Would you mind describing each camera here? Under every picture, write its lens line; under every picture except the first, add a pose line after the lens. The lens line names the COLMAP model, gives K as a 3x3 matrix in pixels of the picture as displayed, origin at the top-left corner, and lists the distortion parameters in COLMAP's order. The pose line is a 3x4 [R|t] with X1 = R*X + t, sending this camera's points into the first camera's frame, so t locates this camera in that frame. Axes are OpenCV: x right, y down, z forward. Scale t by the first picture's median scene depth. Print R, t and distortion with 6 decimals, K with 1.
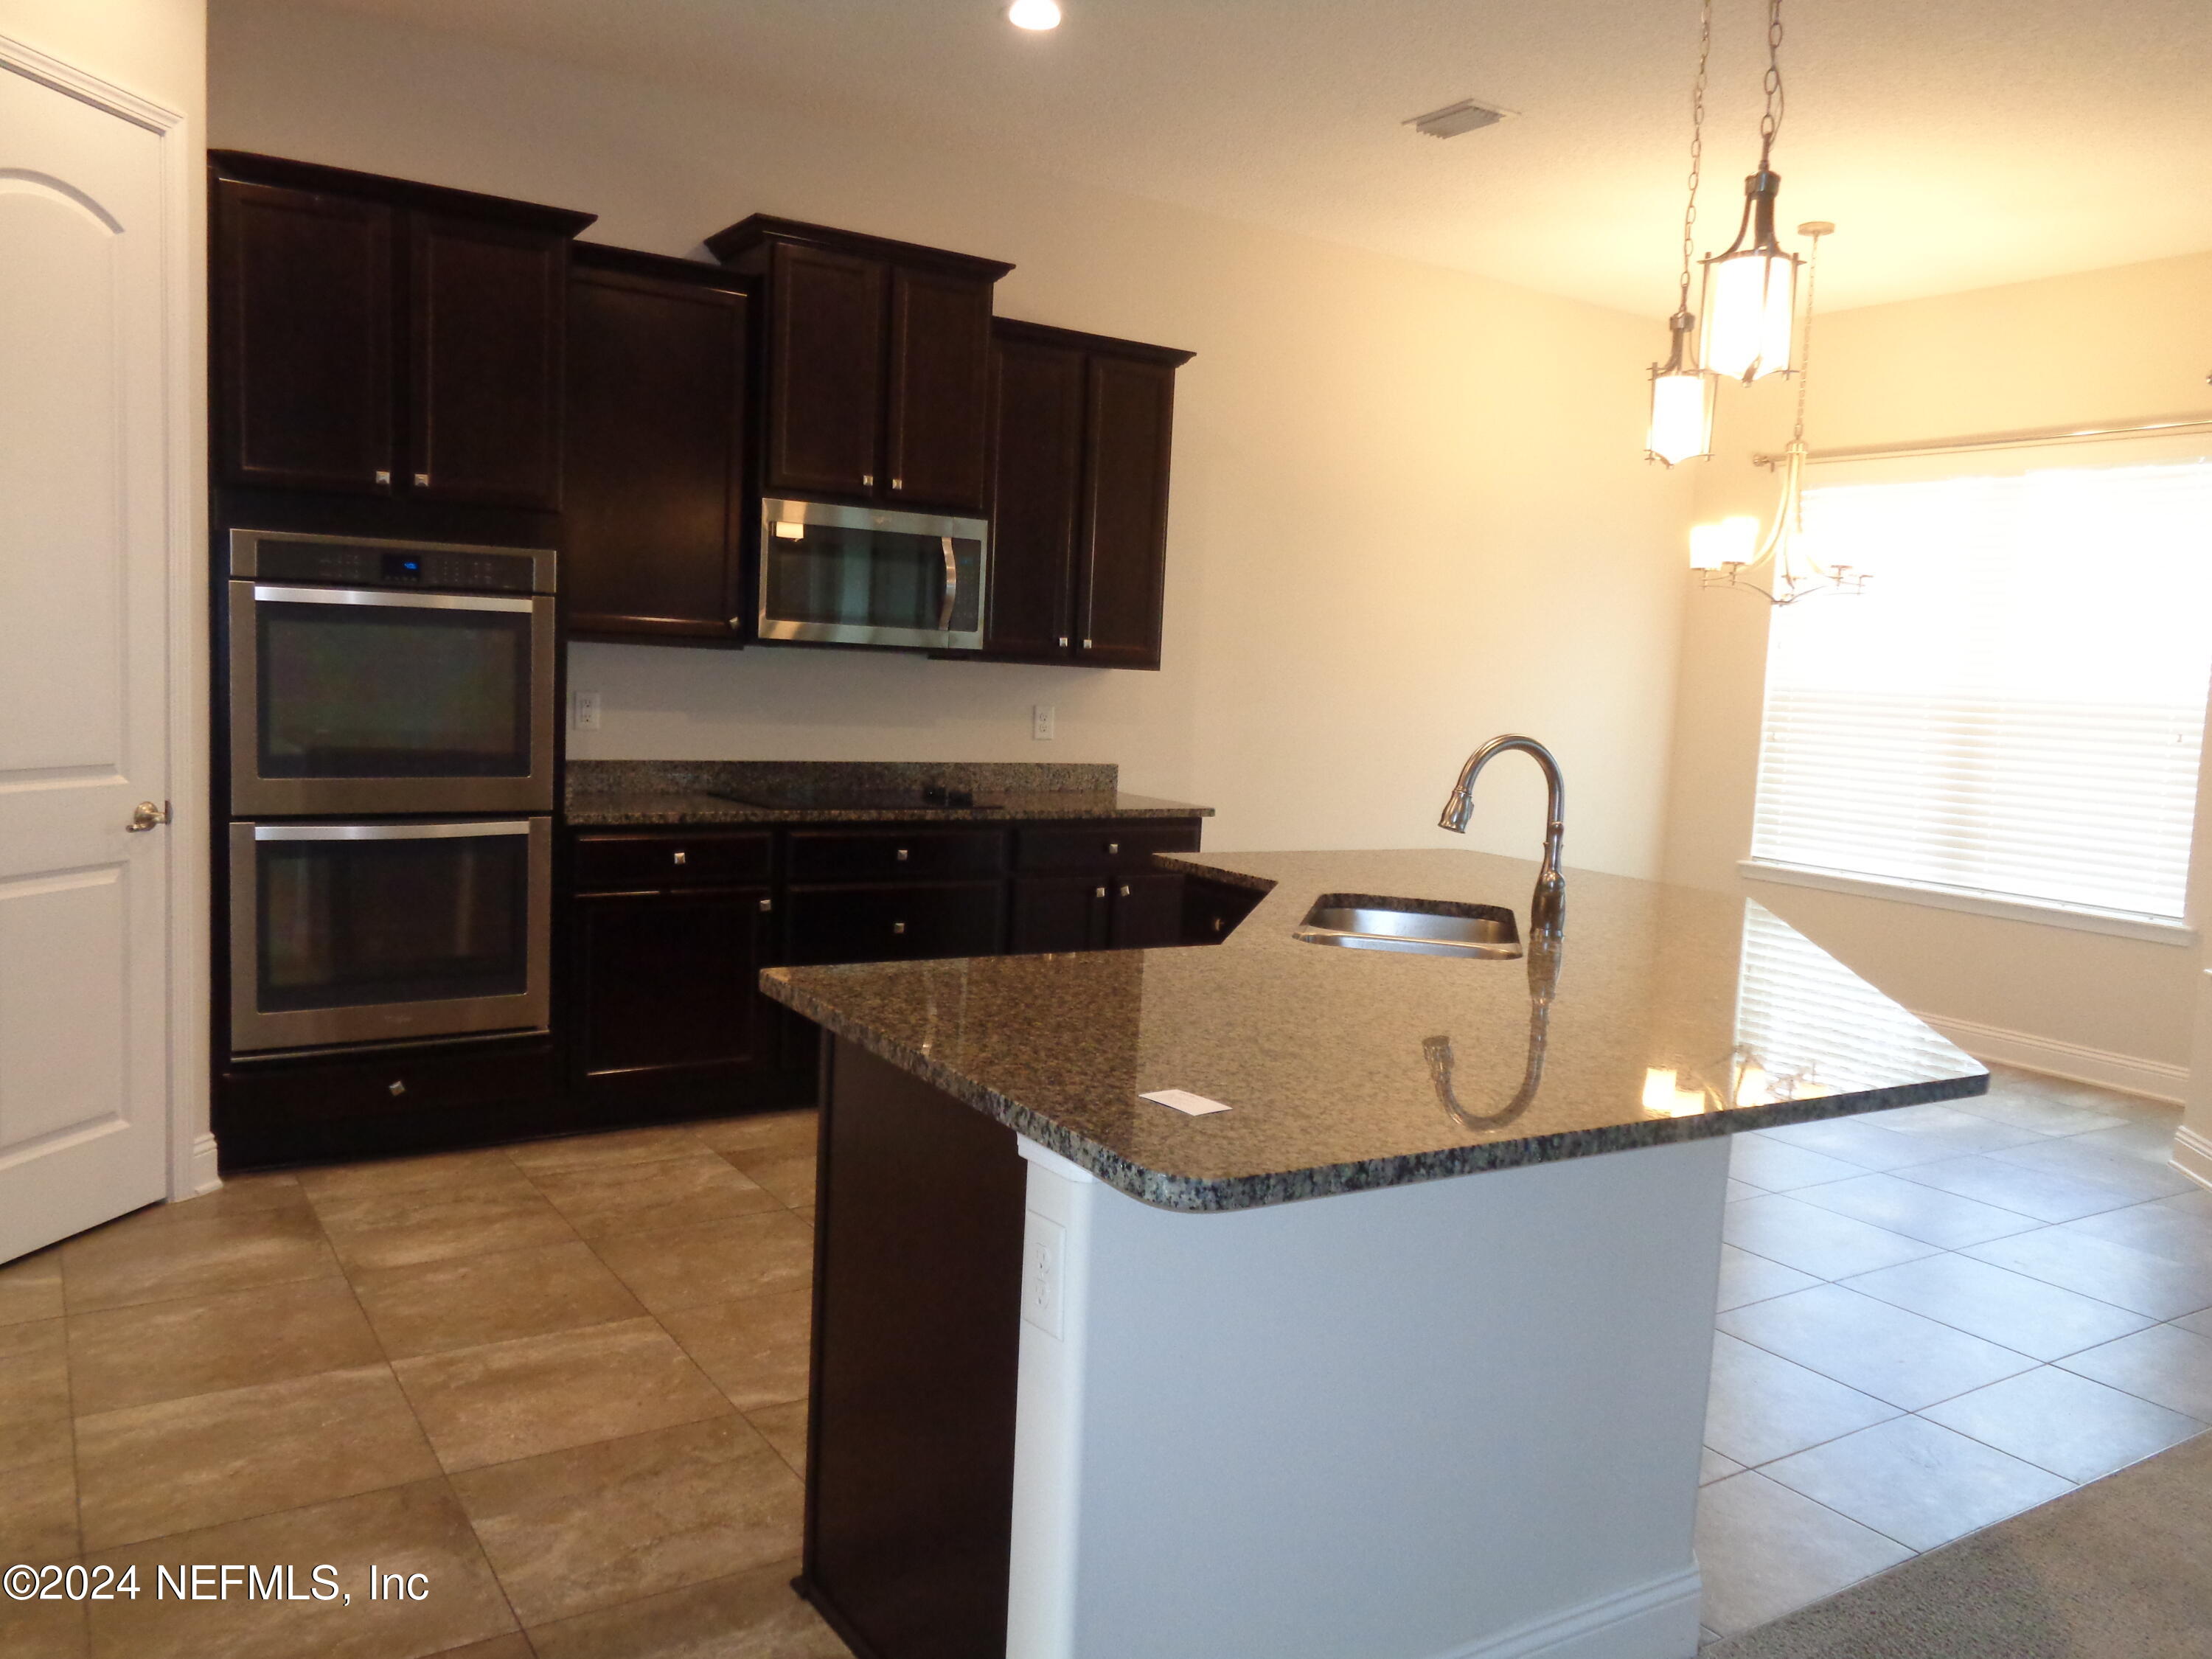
lens RADIAL K [[1647.9, 0, 1084.0], [0, 1647.9, 789.3], [0, 0, 1]] dist [-0.012490, 0.010447]
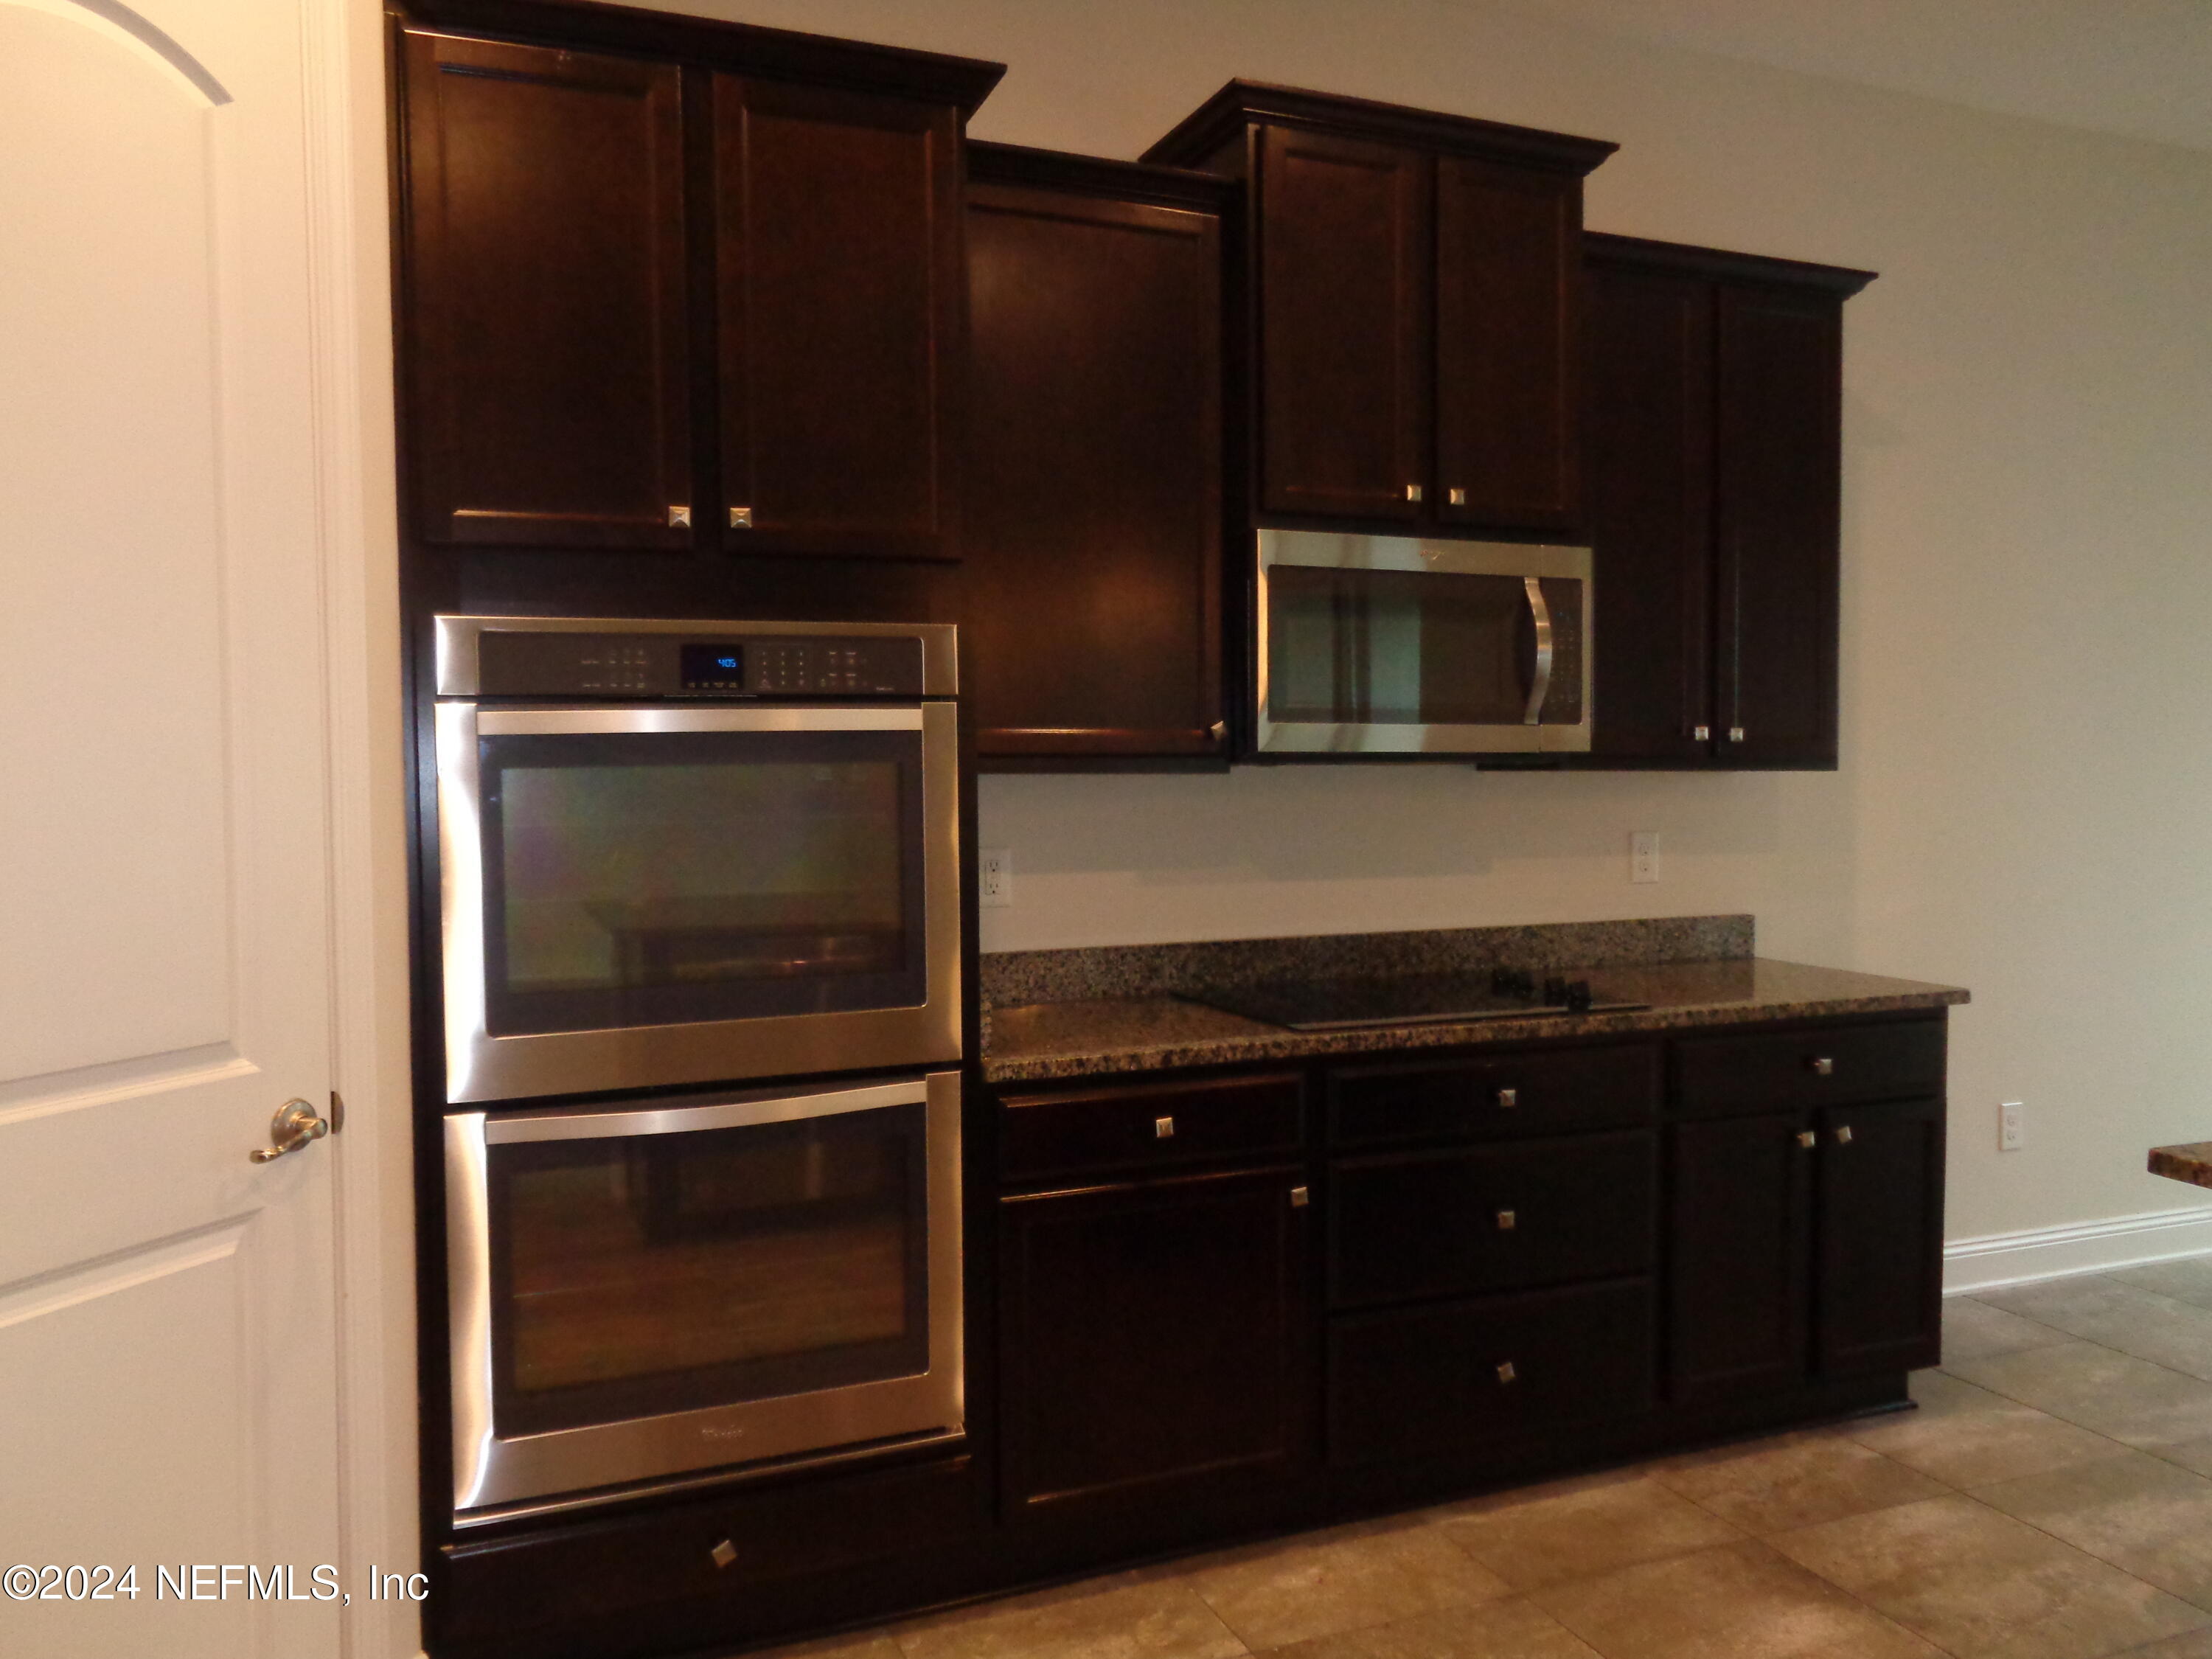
lens RADIAL K [[1696.8, 0, 1096.7], [0, 1696.8, 796.6], [0, 0, 1]] dist [-0.009247, 0.041732]
pose [[0.984679, -0.042969, -0.169002, -0.150238], [0.034051, 0.997888, -0.055319, -0.041769], [0.171022, 0.048717, 0.984062, 0.359259]]
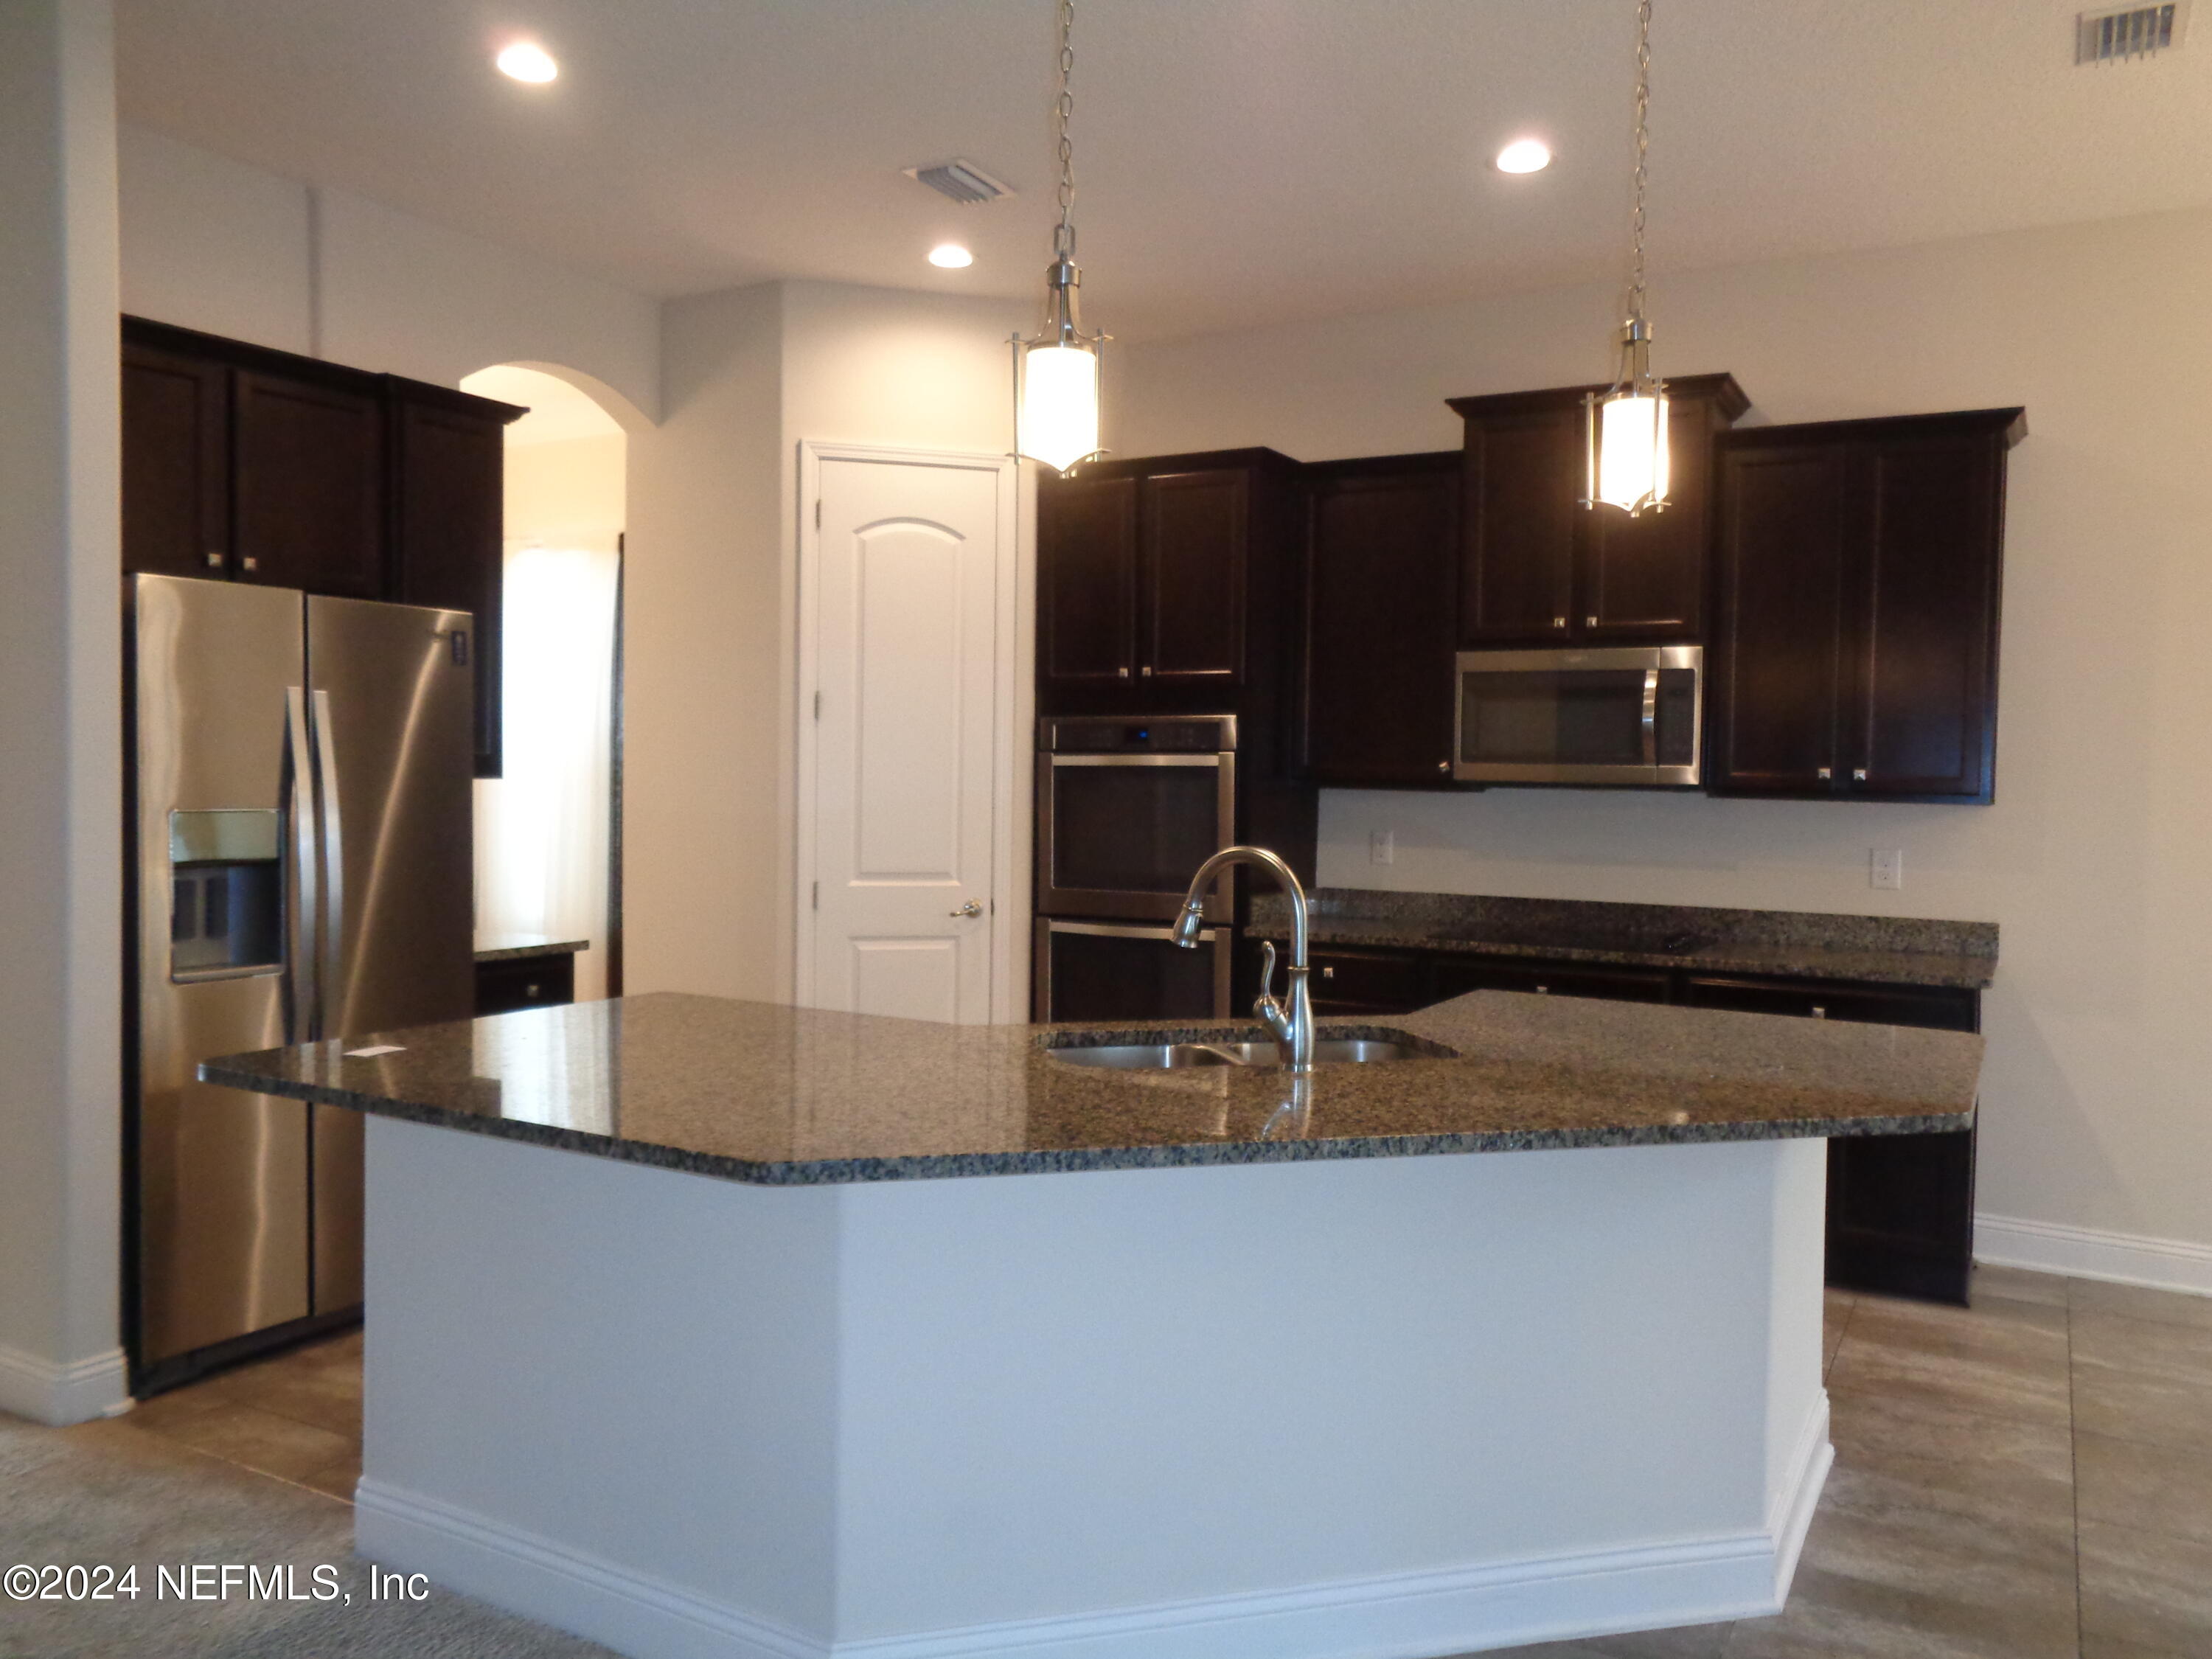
lens RADIAL K [[1647.9, 0, 1084.0], [0, 1647.9, 789.3], [0, 0, 1]] dist [-0.012490, 0.010447]
pose [[0.455499, -0.030372, -0.889718, 0.658143], [-0.062961, 0.995816, -0.066227, 0.001206], [0.888007, 0.086184, 0.451681, 0.296883]]
